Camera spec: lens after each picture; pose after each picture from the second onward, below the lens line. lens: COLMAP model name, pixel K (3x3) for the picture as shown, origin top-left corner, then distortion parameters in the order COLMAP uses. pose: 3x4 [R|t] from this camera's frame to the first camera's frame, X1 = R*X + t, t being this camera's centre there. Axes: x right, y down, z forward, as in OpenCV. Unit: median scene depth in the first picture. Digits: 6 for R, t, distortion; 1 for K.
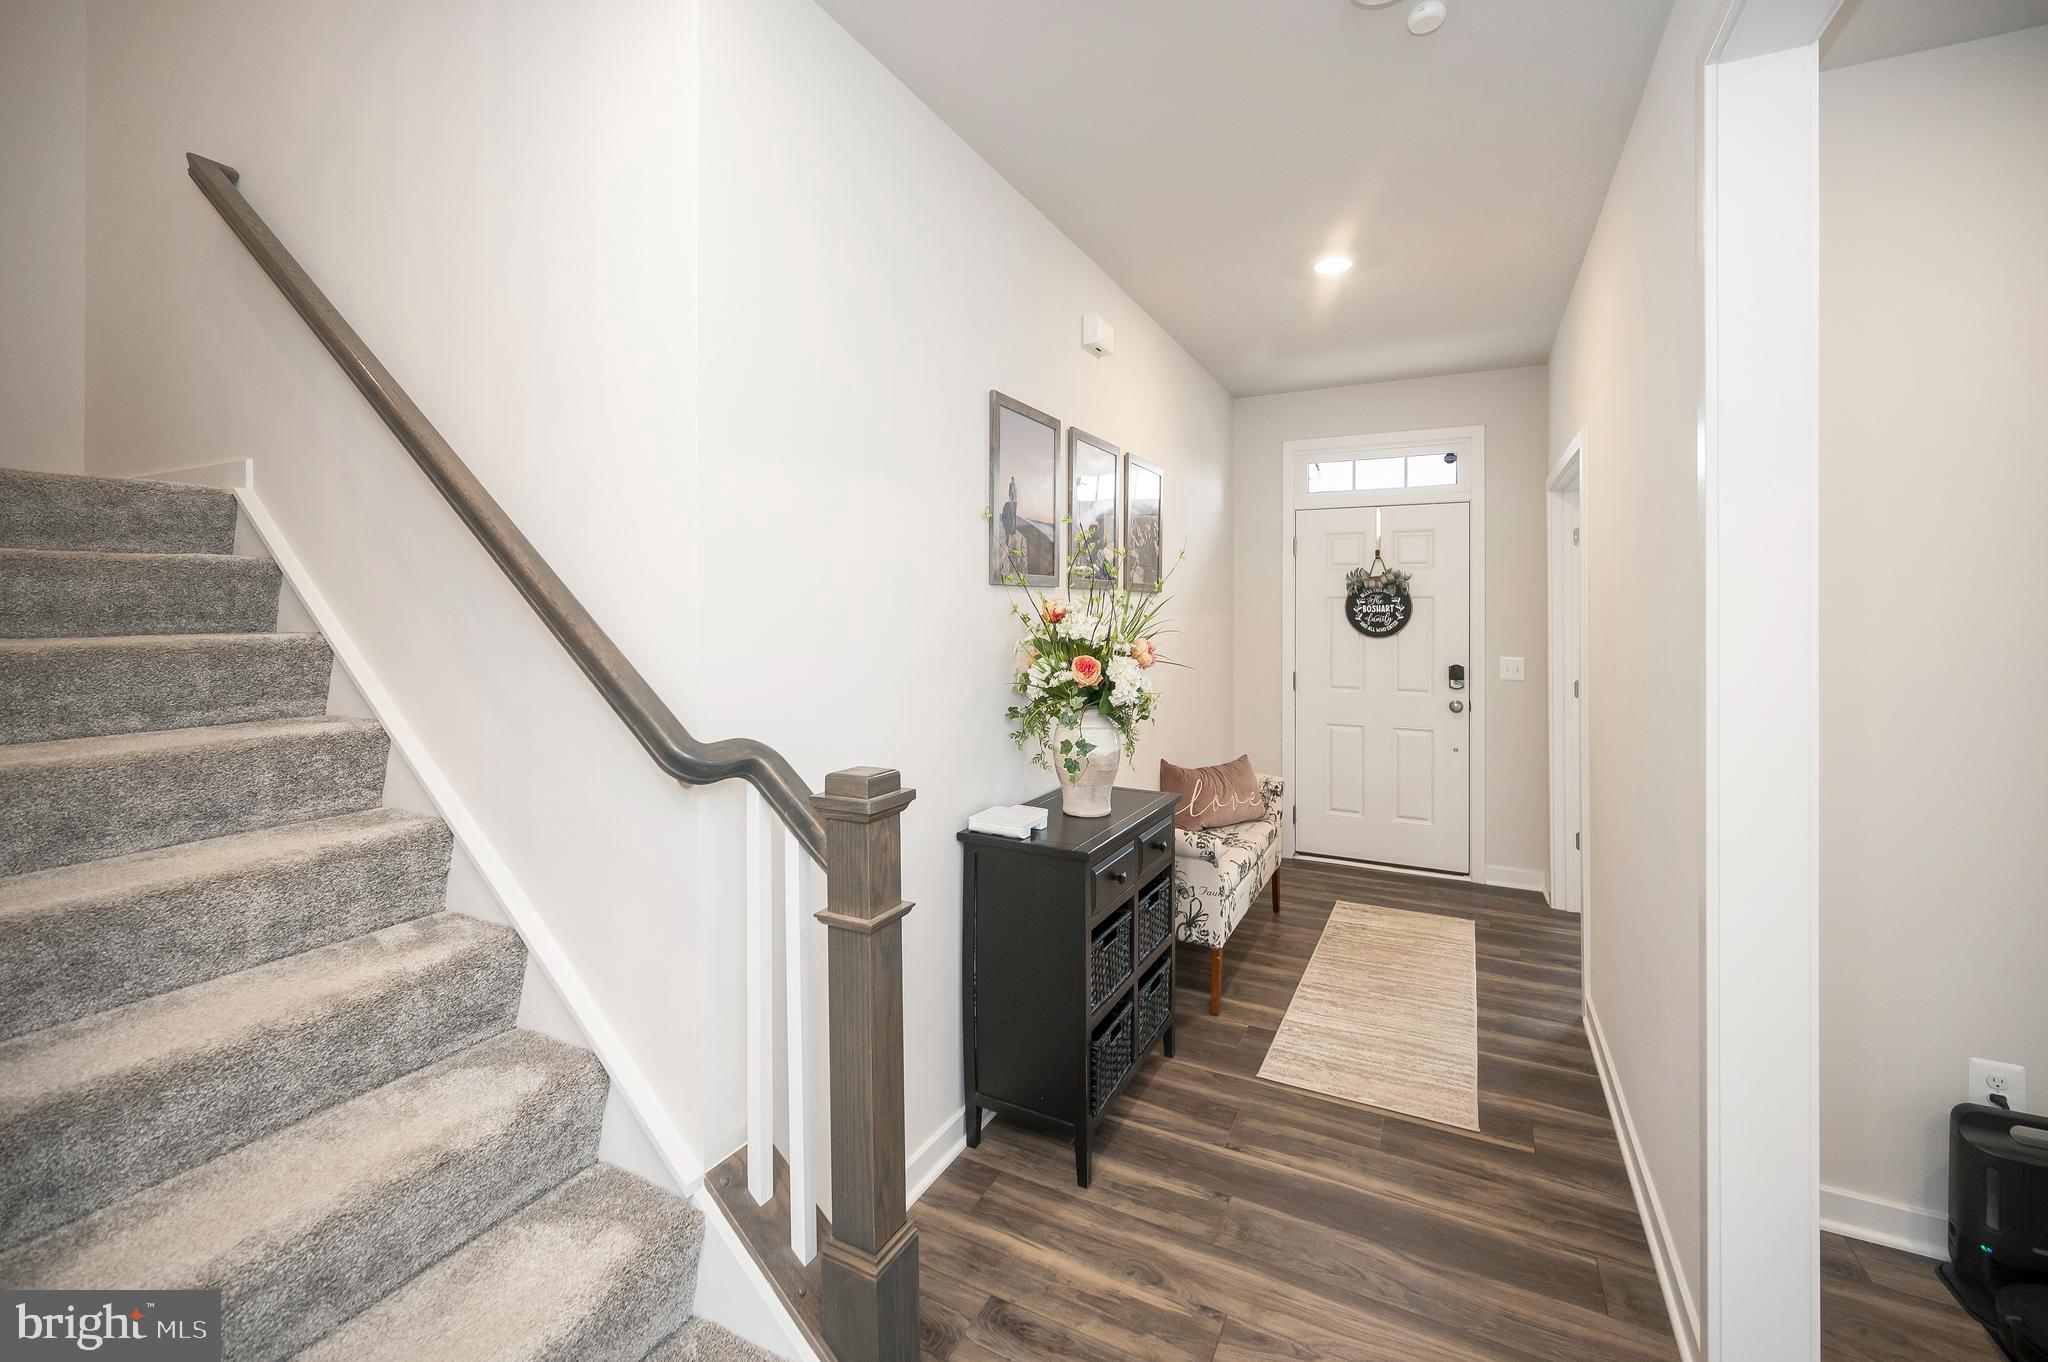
lens RADIAL K [[844.2, 0, 1018.2], [0, 844.2, 601.9], [0, 0, 1]] dist [-0.004007, 0.000065]
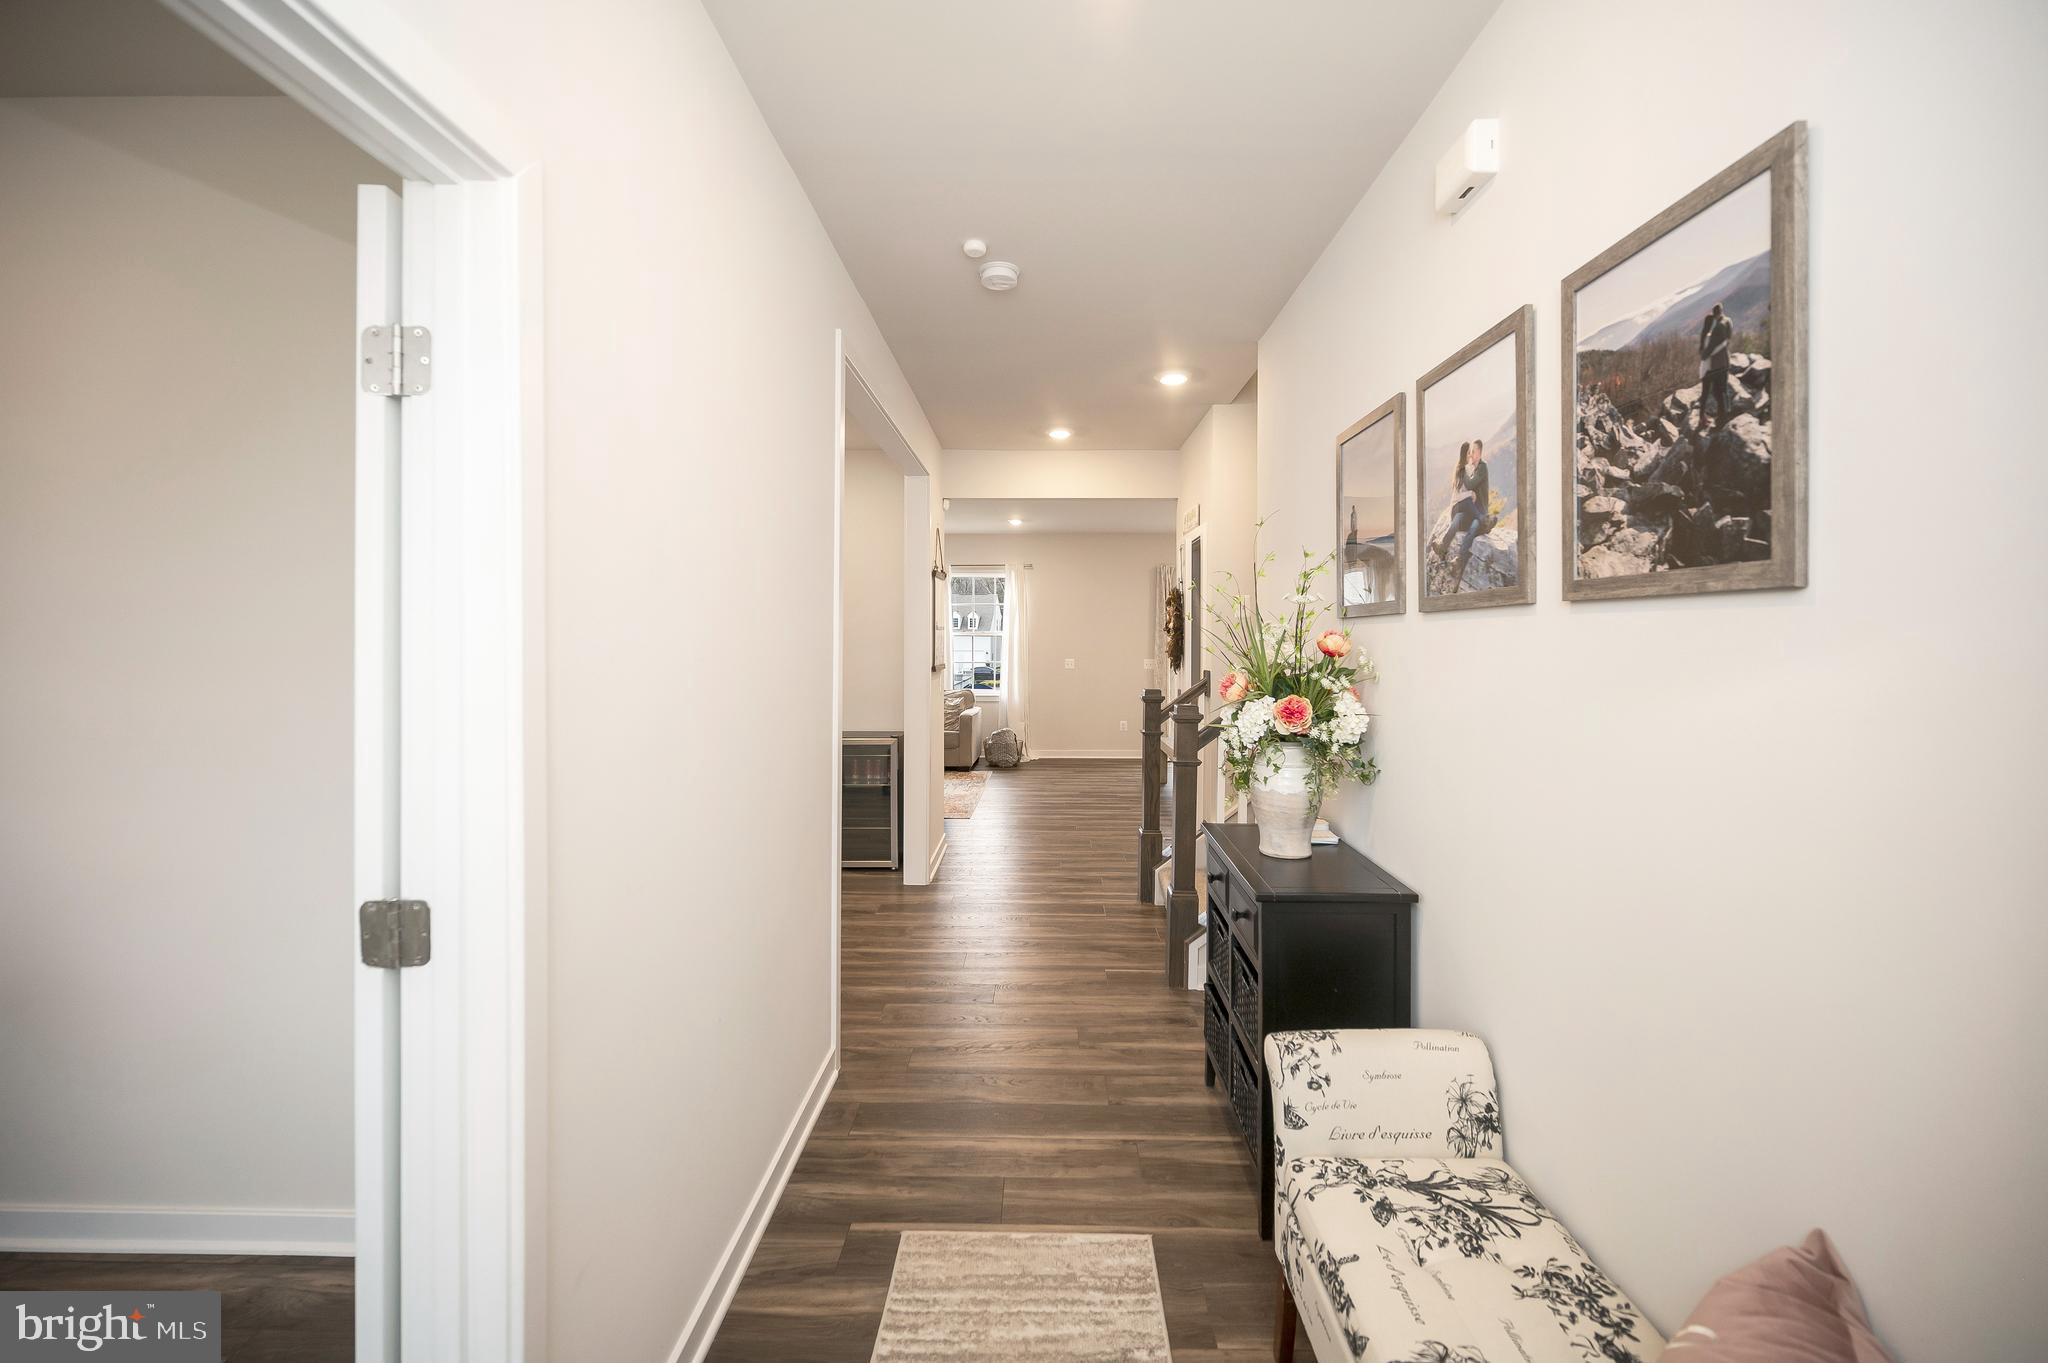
lens RADIAL K [[844.2, 0, 1029.7], [0, 844.2, 664.8], [0, 0, 1]] dist [-0.004007, 0.000065]
pose [[-0.893853, 0.011896, -0.448202, 0.816134], [0.001064, 0.999701, 0.024412, 0.015366], [0.448359, 0.021344, -0.893599, 1.834402]]
